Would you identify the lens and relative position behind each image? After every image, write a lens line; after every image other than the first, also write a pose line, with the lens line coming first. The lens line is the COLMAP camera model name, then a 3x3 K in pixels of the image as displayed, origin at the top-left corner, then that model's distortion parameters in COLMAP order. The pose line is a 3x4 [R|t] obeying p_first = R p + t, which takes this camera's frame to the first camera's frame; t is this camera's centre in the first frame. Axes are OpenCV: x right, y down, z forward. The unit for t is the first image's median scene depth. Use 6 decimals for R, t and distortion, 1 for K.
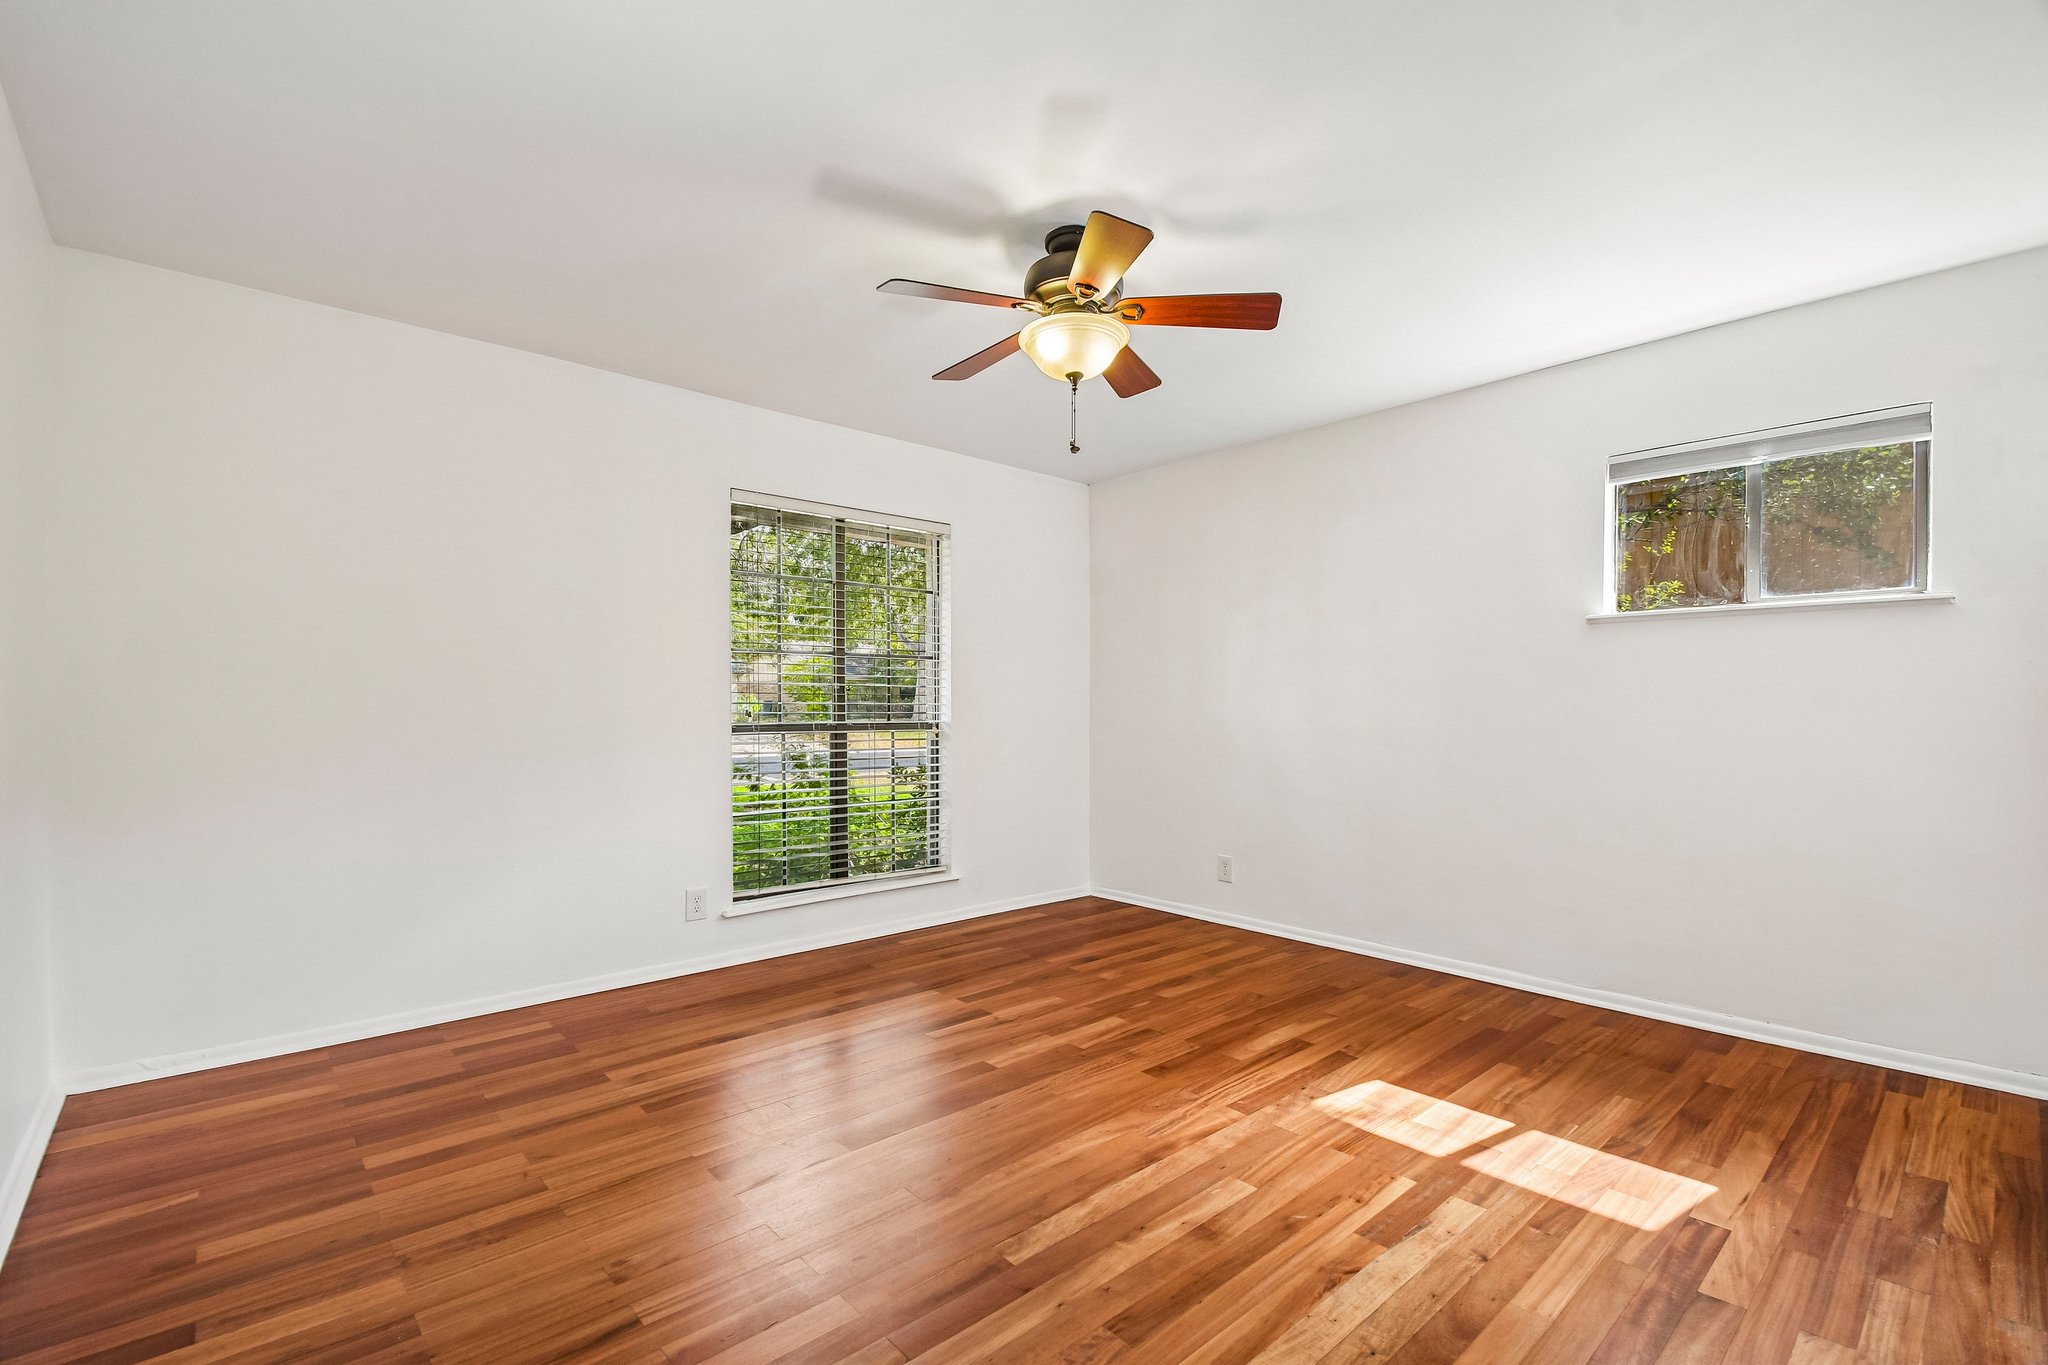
lens RADIAL K [[902.3, 0, 1008.8], [0, 902.3, 683.0], [0, 0, 1]] dist [0.003785, -0.006802]
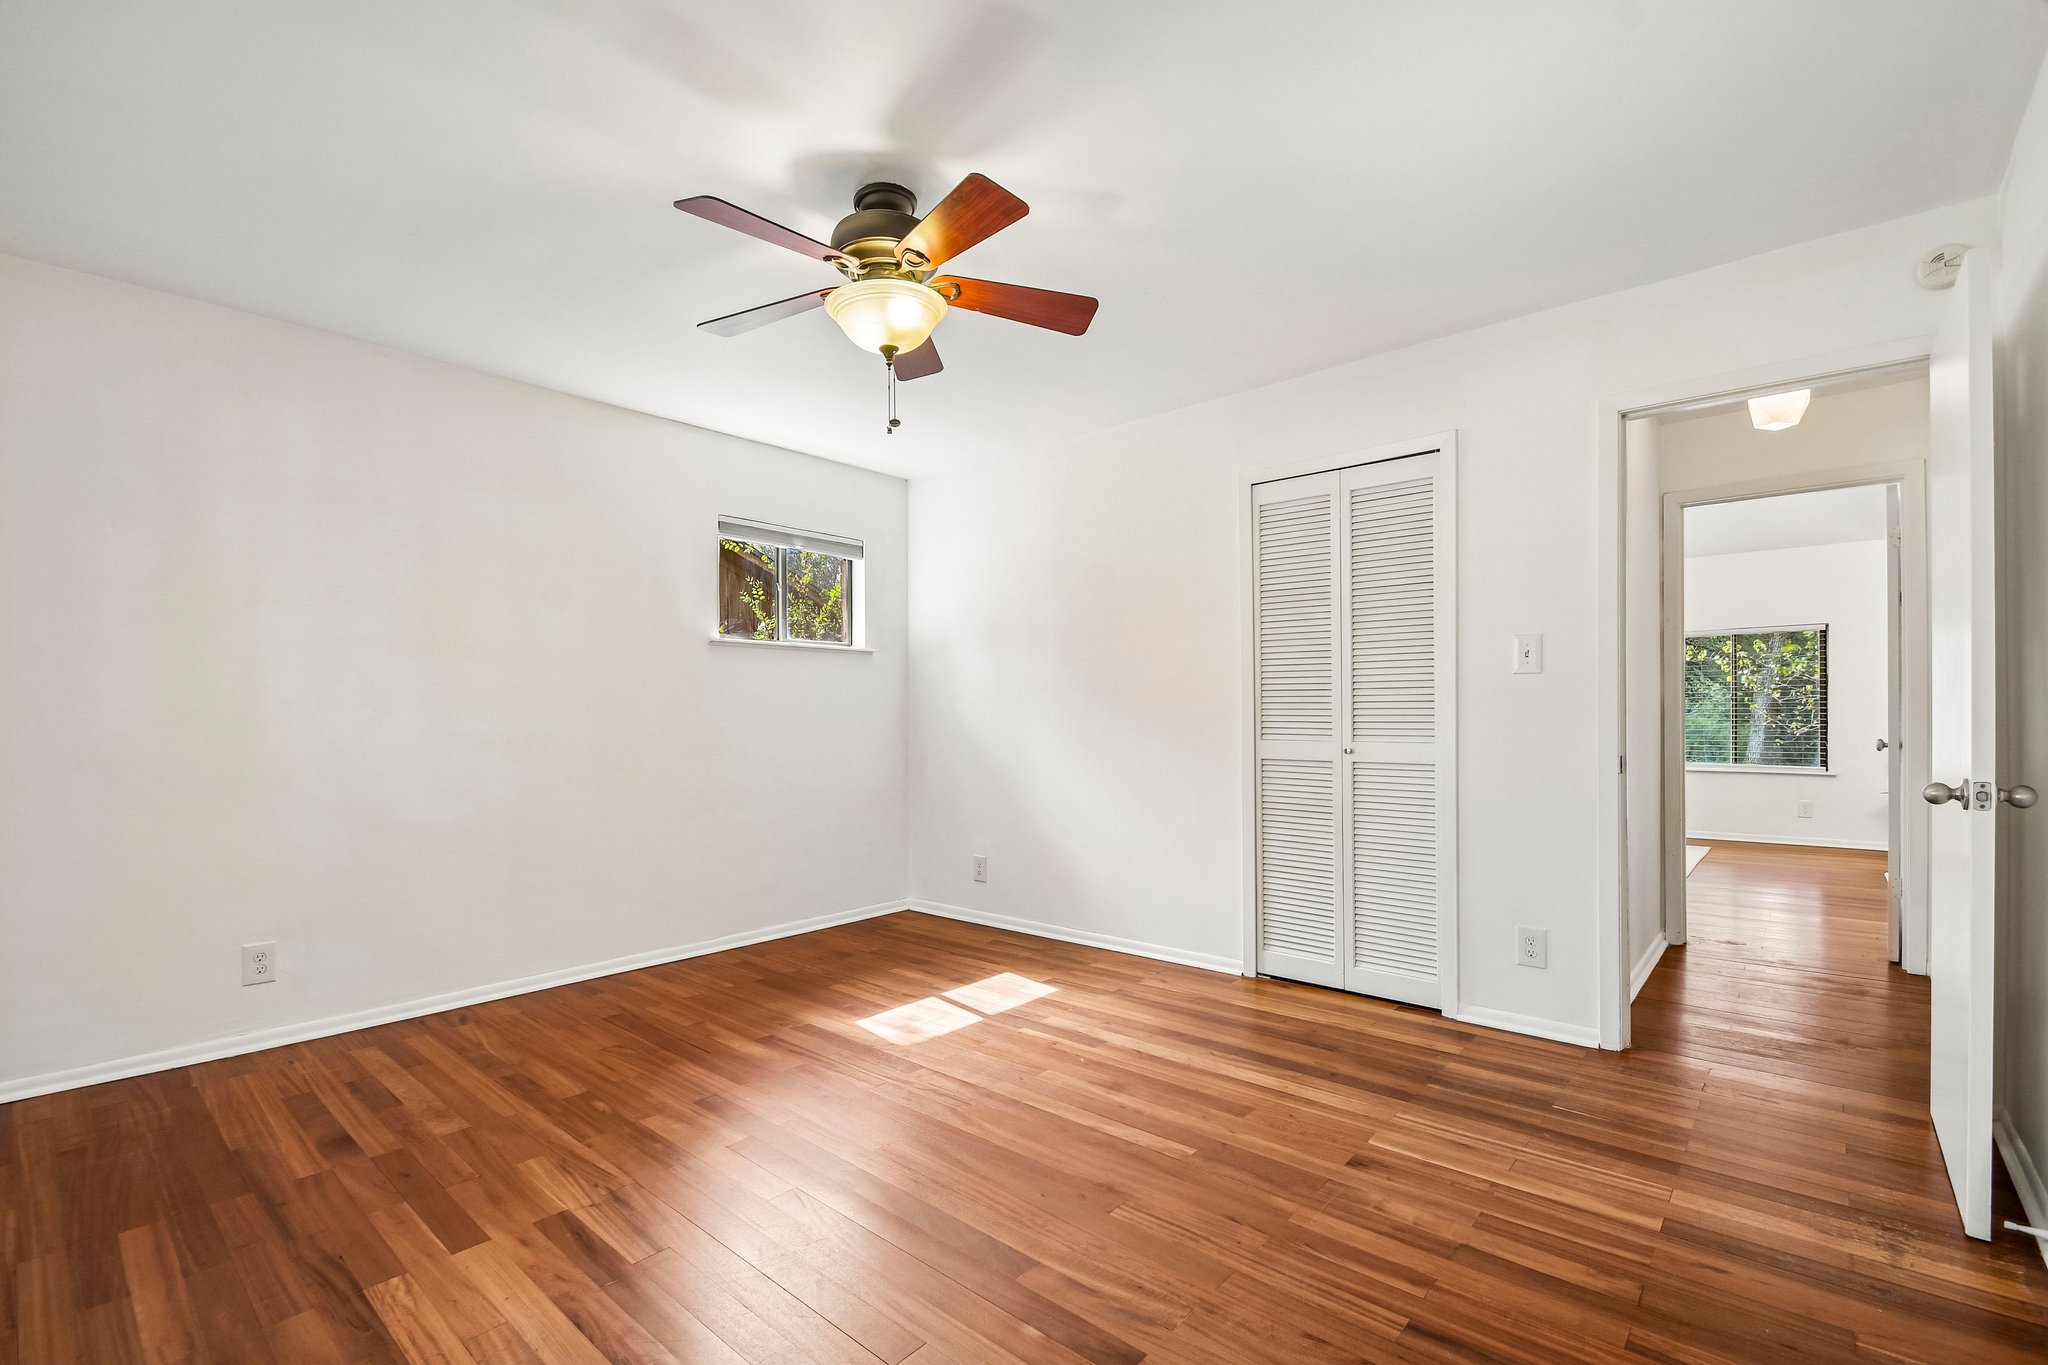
lens RADIAL K [[902.3, 0, 1015.9], [0, 902.3, 703.3], [0, 0, 1]] dist [0.003785, -0.006802]
pose [[-0.121452, 0.008756, 0.992559, -0.647201], [-0.022216, 0.999687, -0.011538, 0.018848], [-0.992349, -0.023452, -0.121220, 0.748933]]
